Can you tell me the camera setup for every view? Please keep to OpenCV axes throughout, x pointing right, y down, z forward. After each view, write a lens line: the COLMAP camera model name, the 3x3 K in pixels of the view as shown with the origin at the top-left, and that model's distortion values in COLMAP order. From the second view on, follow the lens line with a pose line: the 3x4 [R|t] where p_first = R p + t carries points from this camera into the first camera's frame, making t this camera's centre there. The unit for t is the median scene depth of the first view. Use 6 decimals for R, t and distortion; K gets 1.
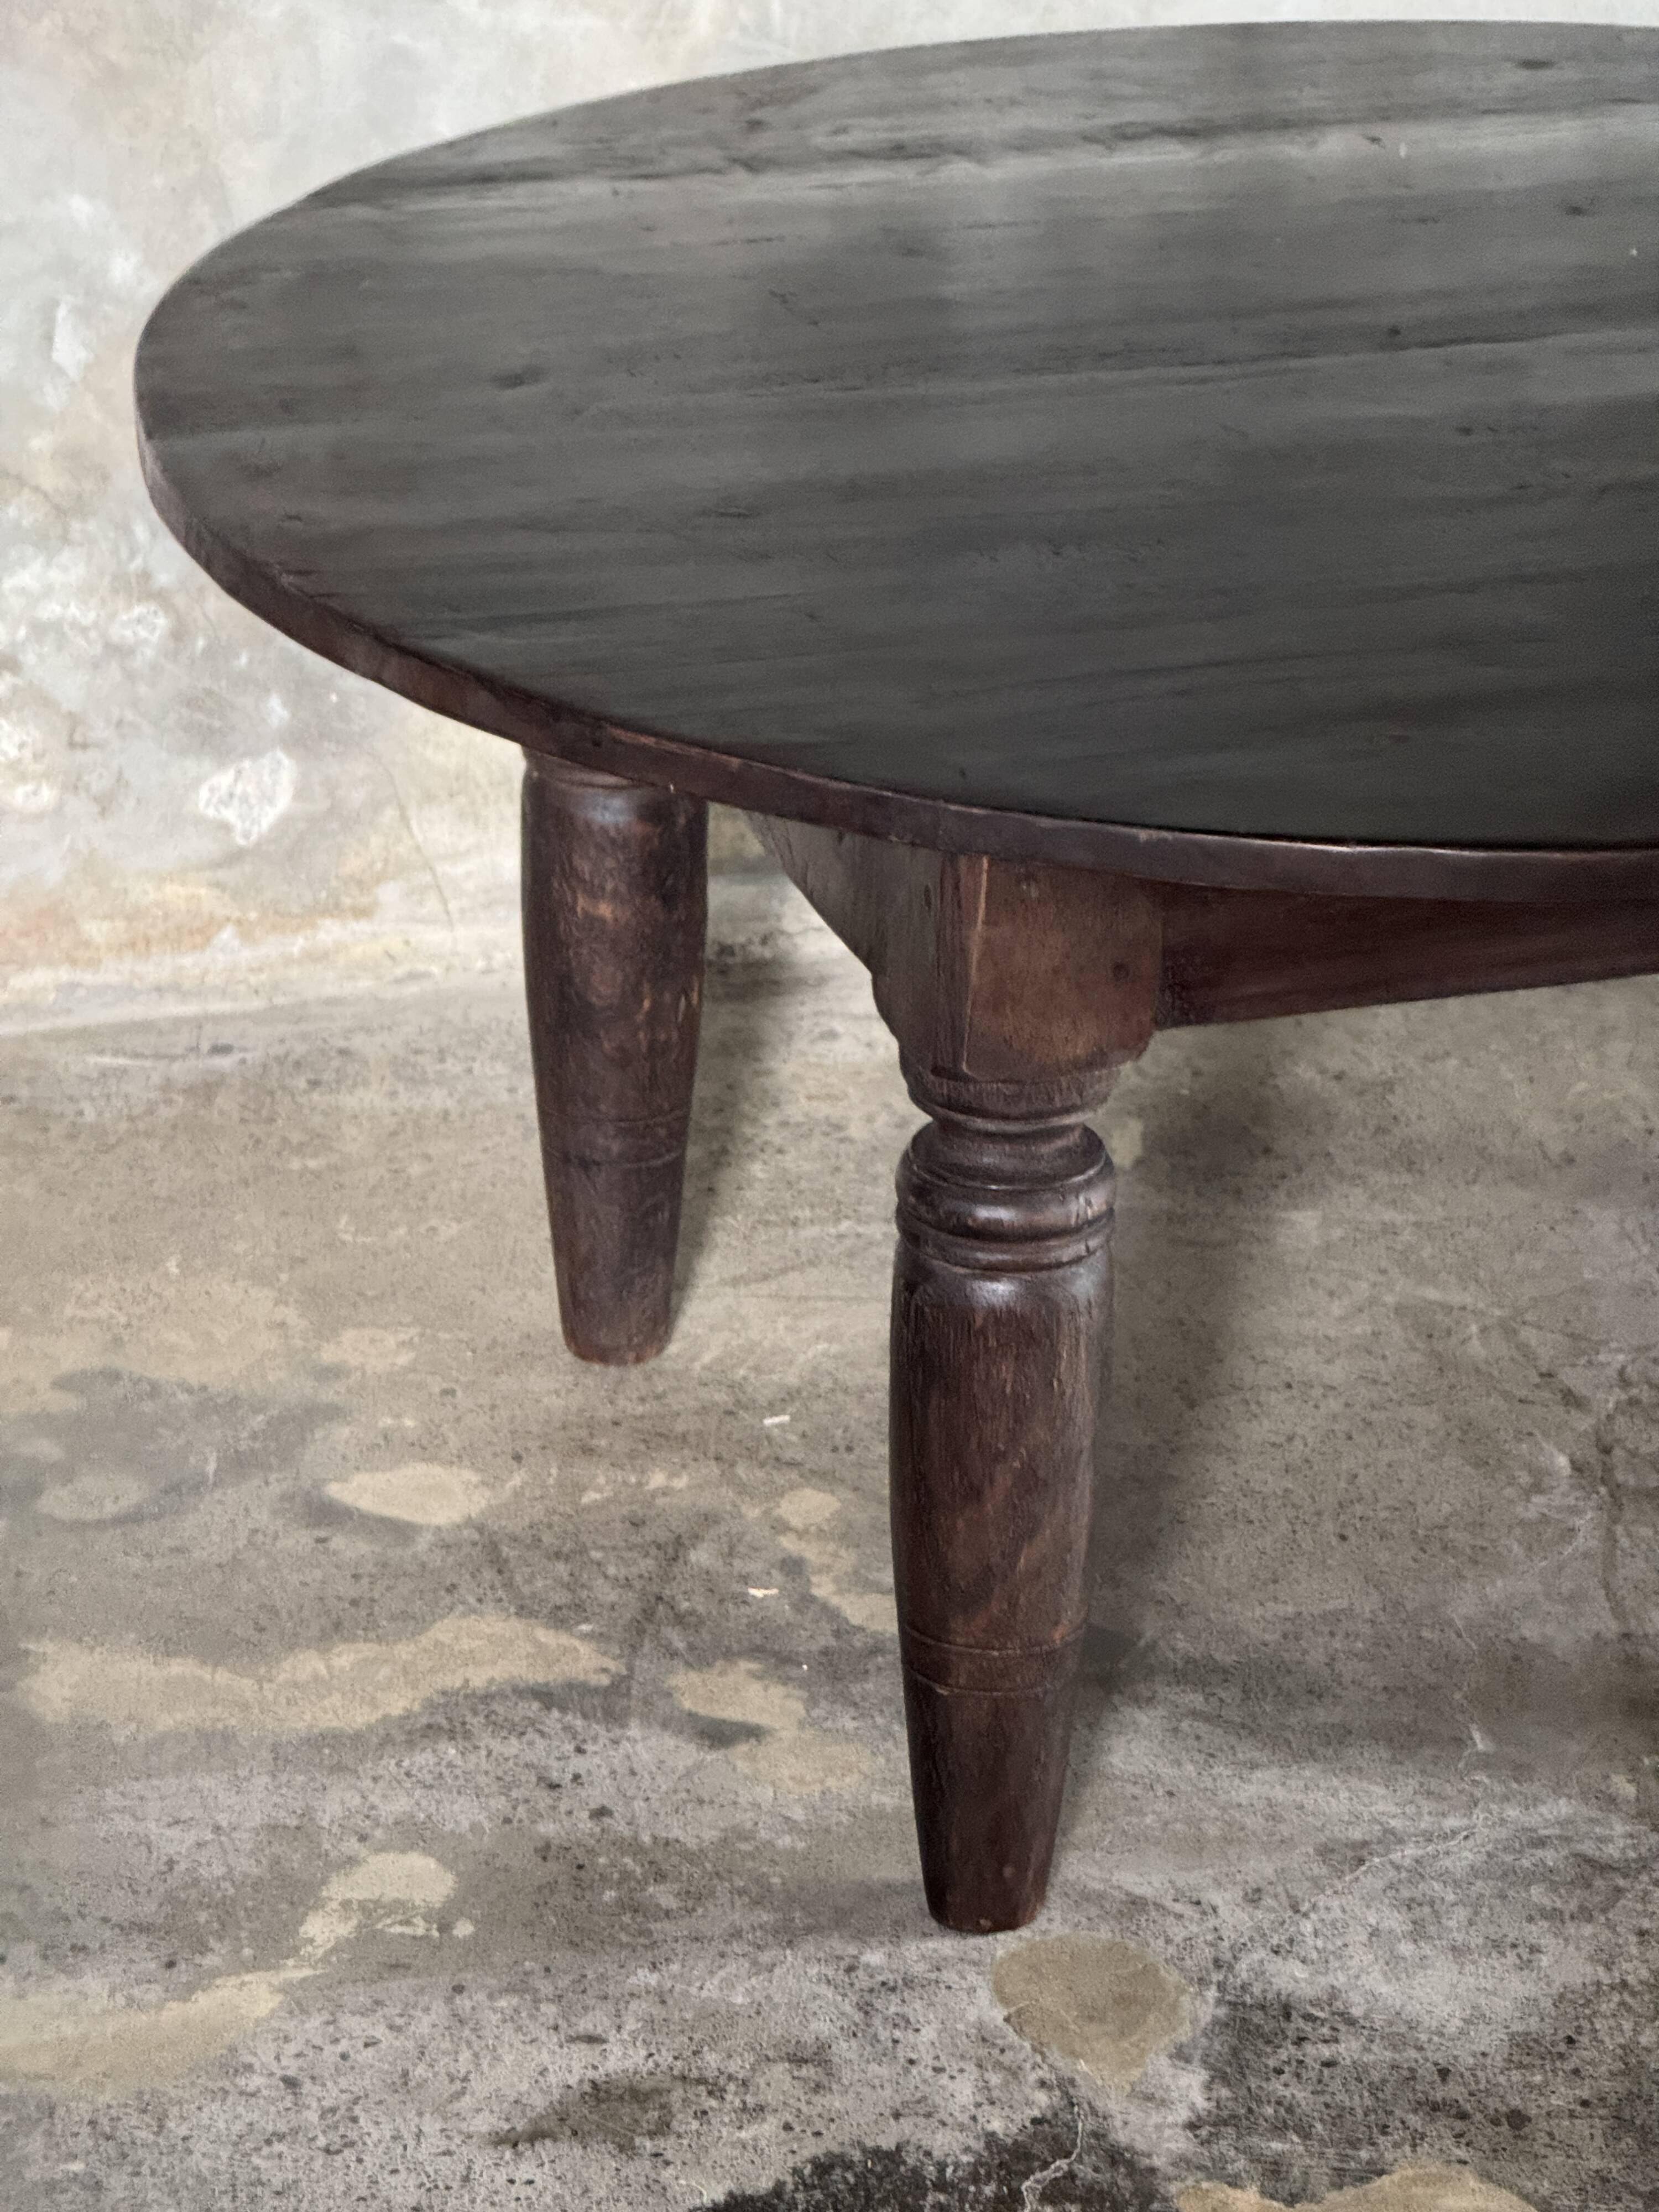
lens RADIAL K [[7965.0, 0, 941.1], [0, 7965.0, 1182.9], [0, 0, 1]] dist [0.281701, 0.000000]
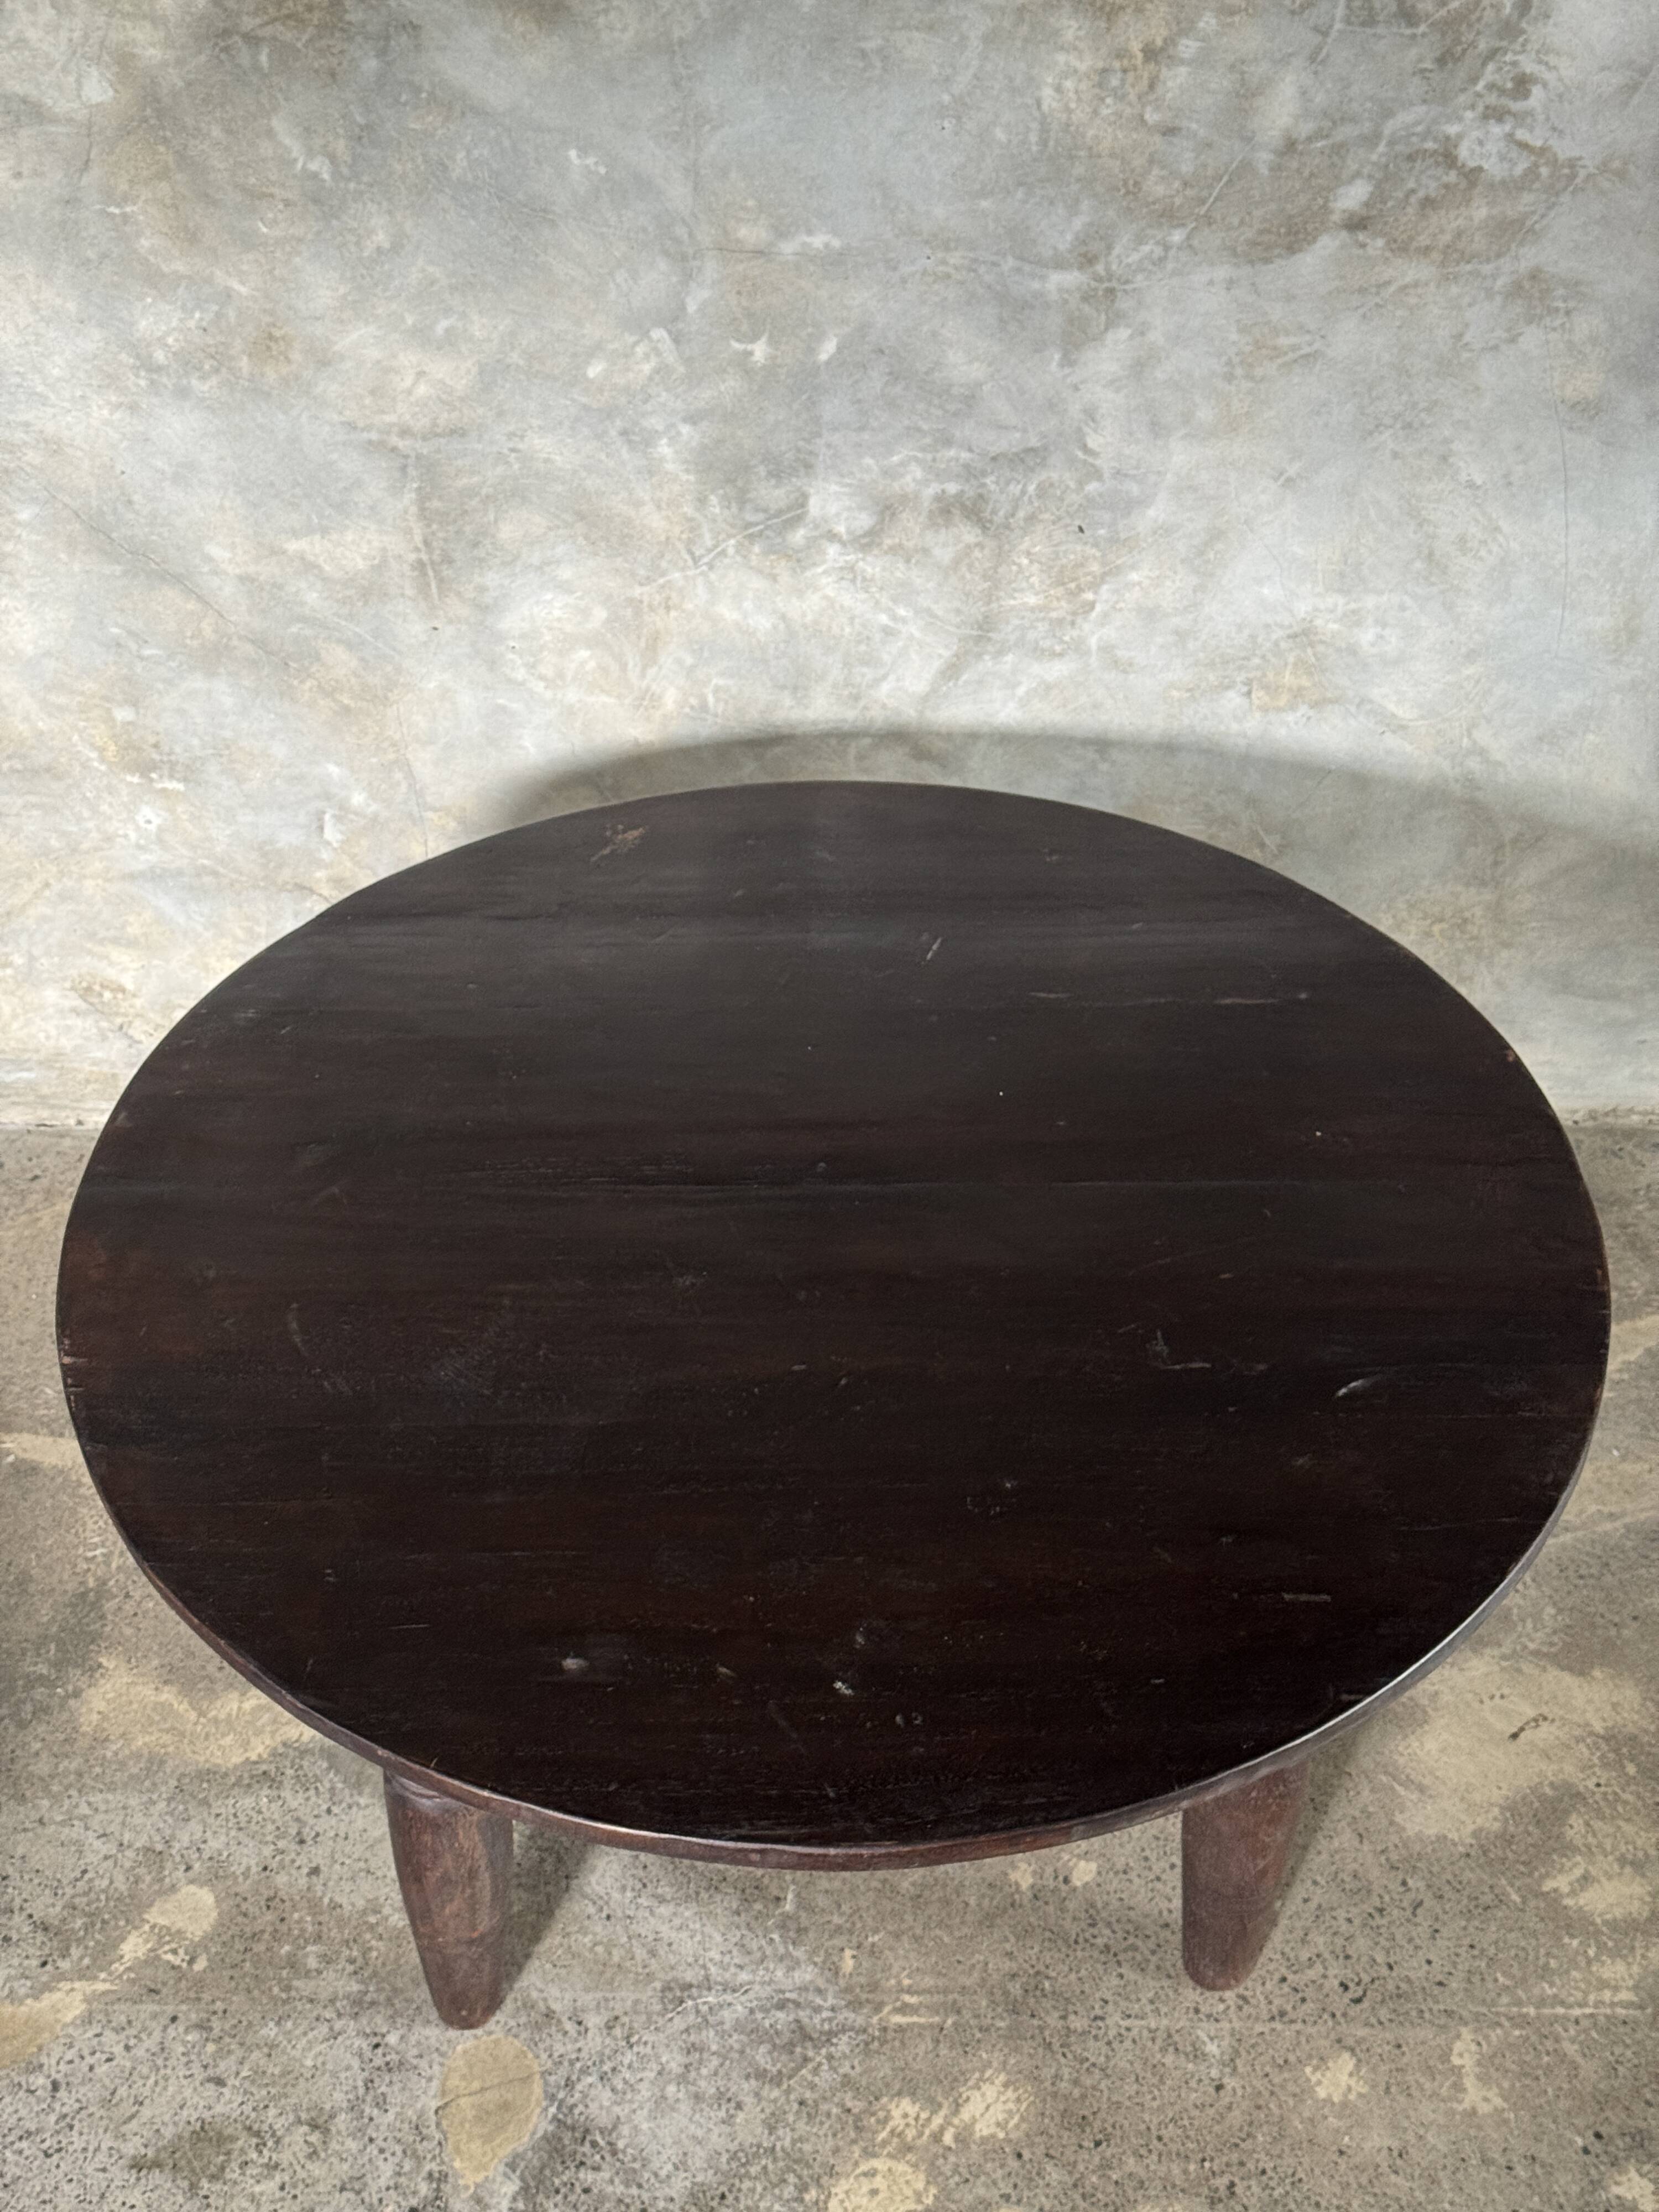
lens RADIAL K [[3115.6, 0, 824.0], [0, 3115.6, 1101.2], [0, 0, 1]] dist [0.126755, 0.000000]
pose [[0.964683, 0.160804, -0.208635, 0.191346], [-0.093662, 0.949680, 0.298889, -0.314132], [0.246199, -0.268792, 0.931202, 0.366795]]
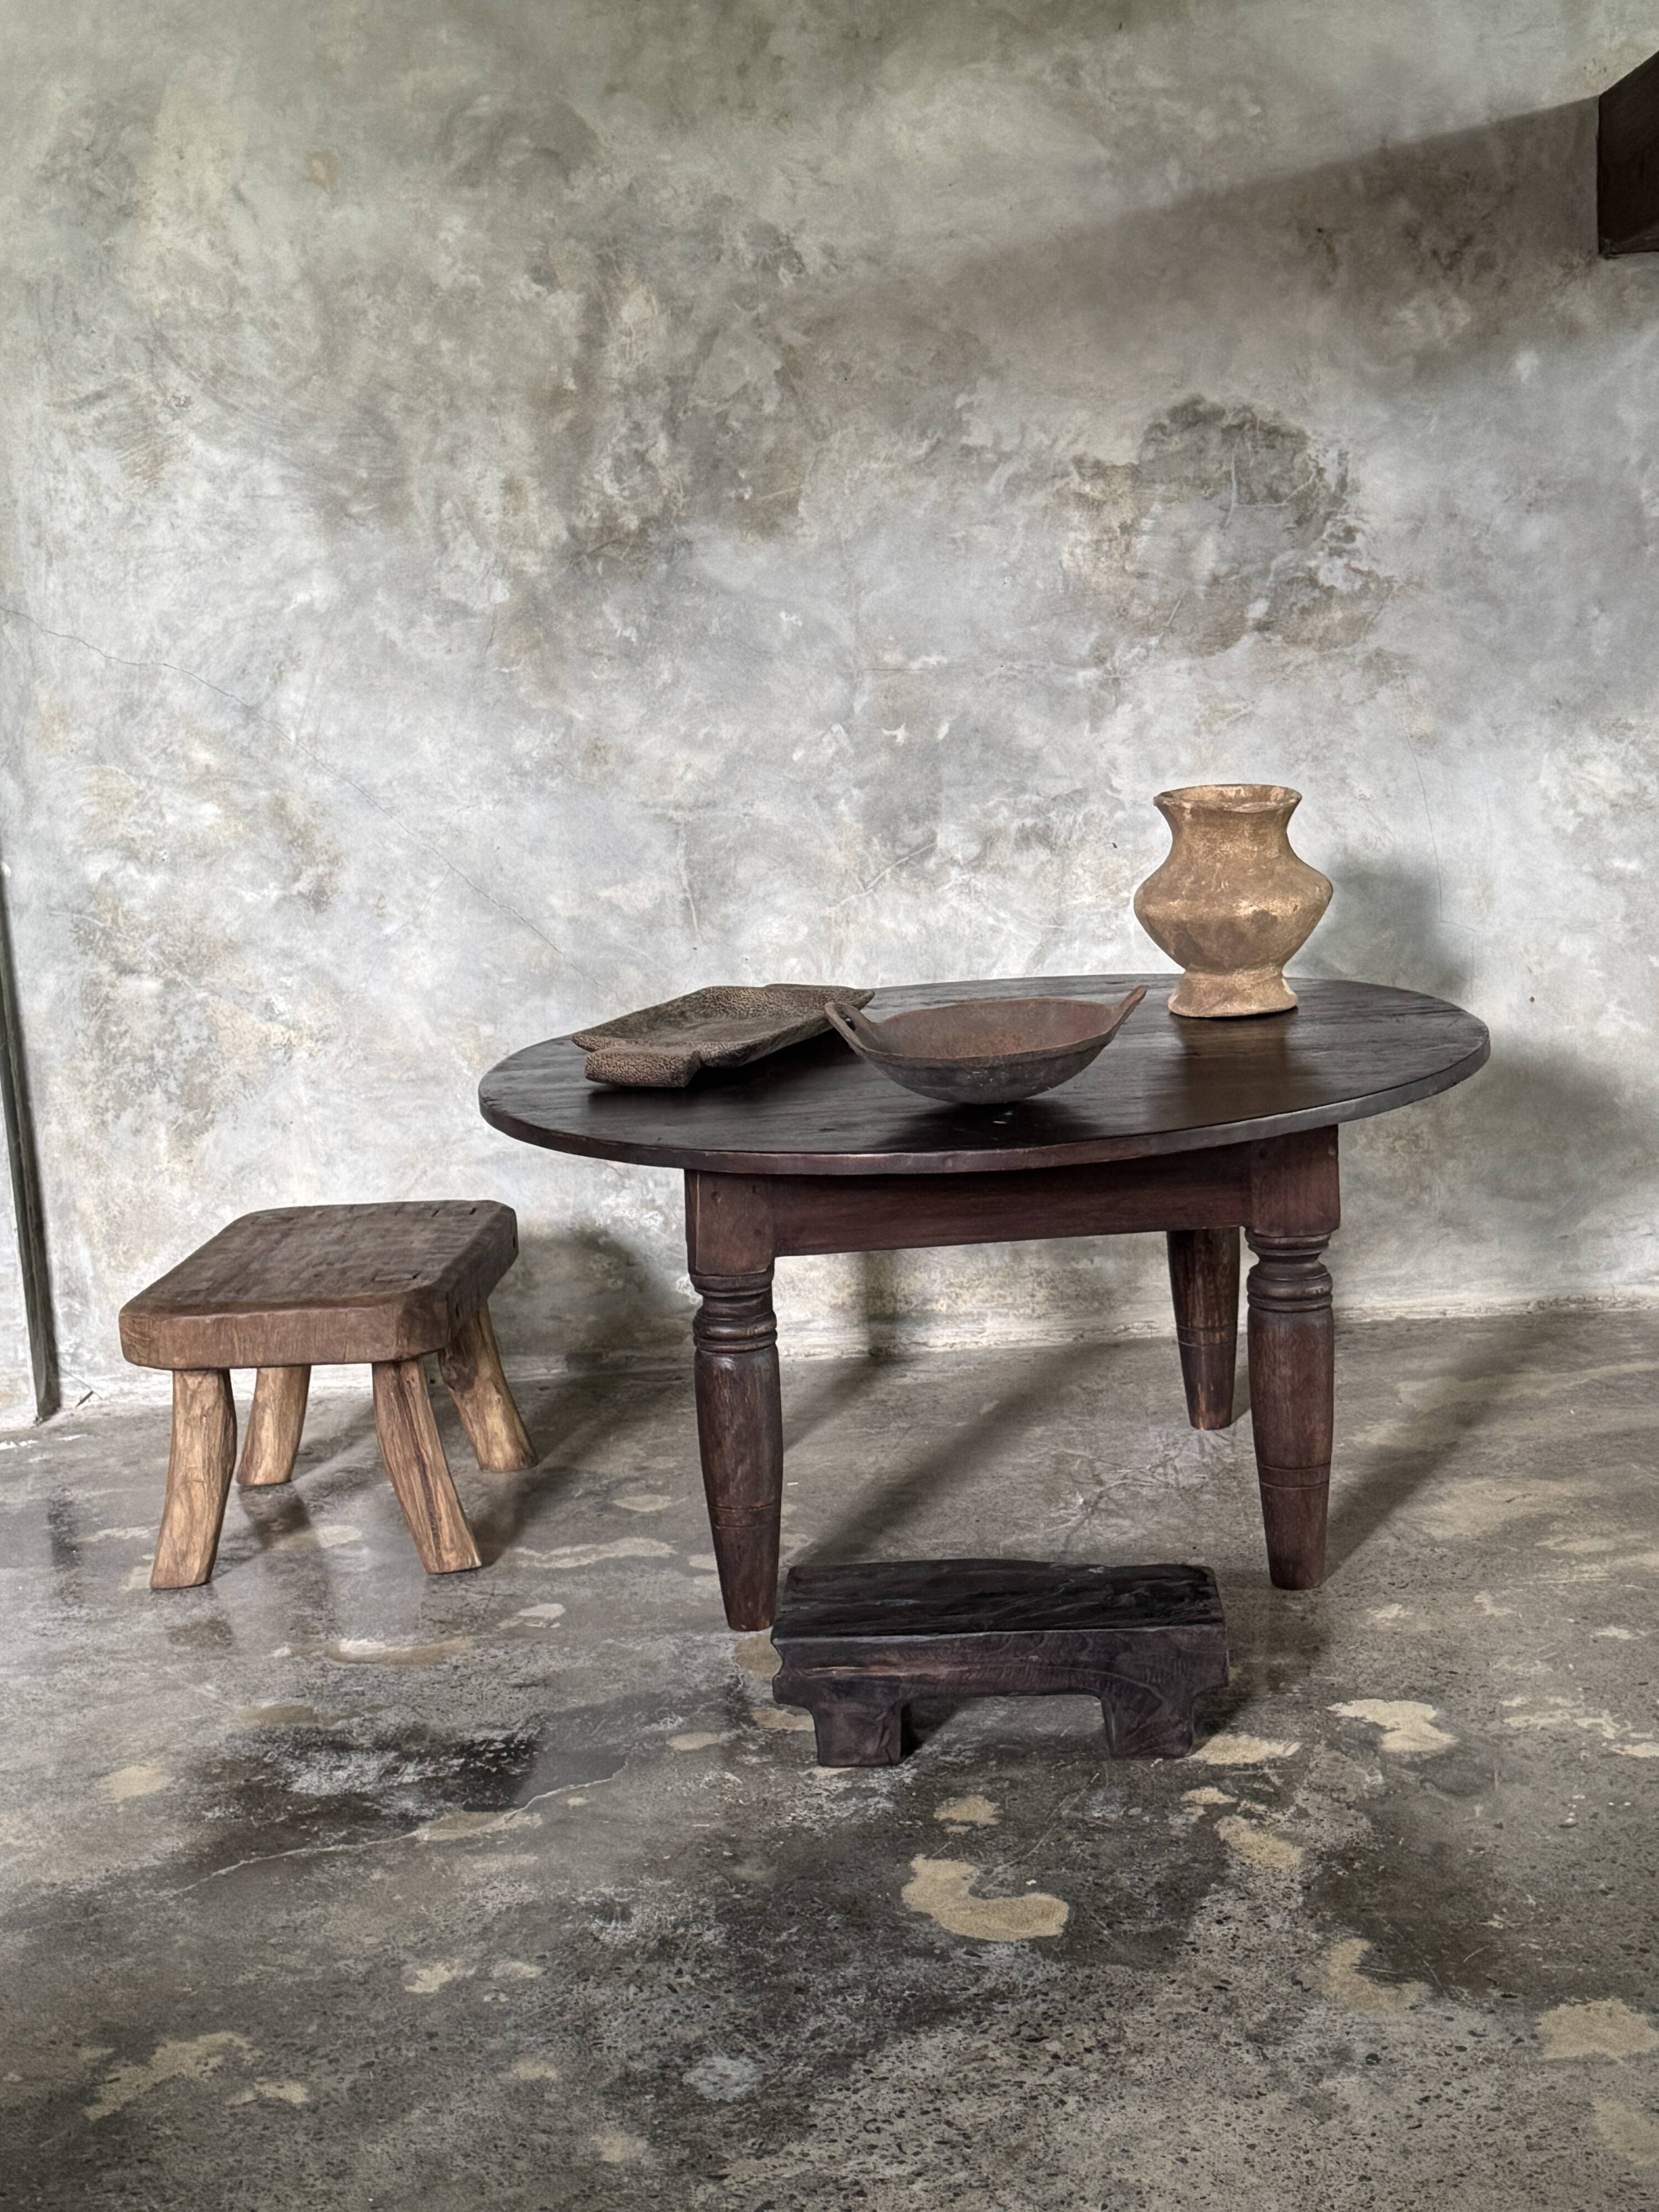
lens RADIAL K [[2972.6, 0, 843.6], [0, 2972.6, 1095.1], [0, 0, 1]] dist [0.128995, 0.000000]
pose [[0.959917, -0.023213, -0.279323, 0.283908], [-0.040275, 0.974799, -0.219419, 0.125194], [0.277377, 0.221874, 0.934791, 0.074047]]
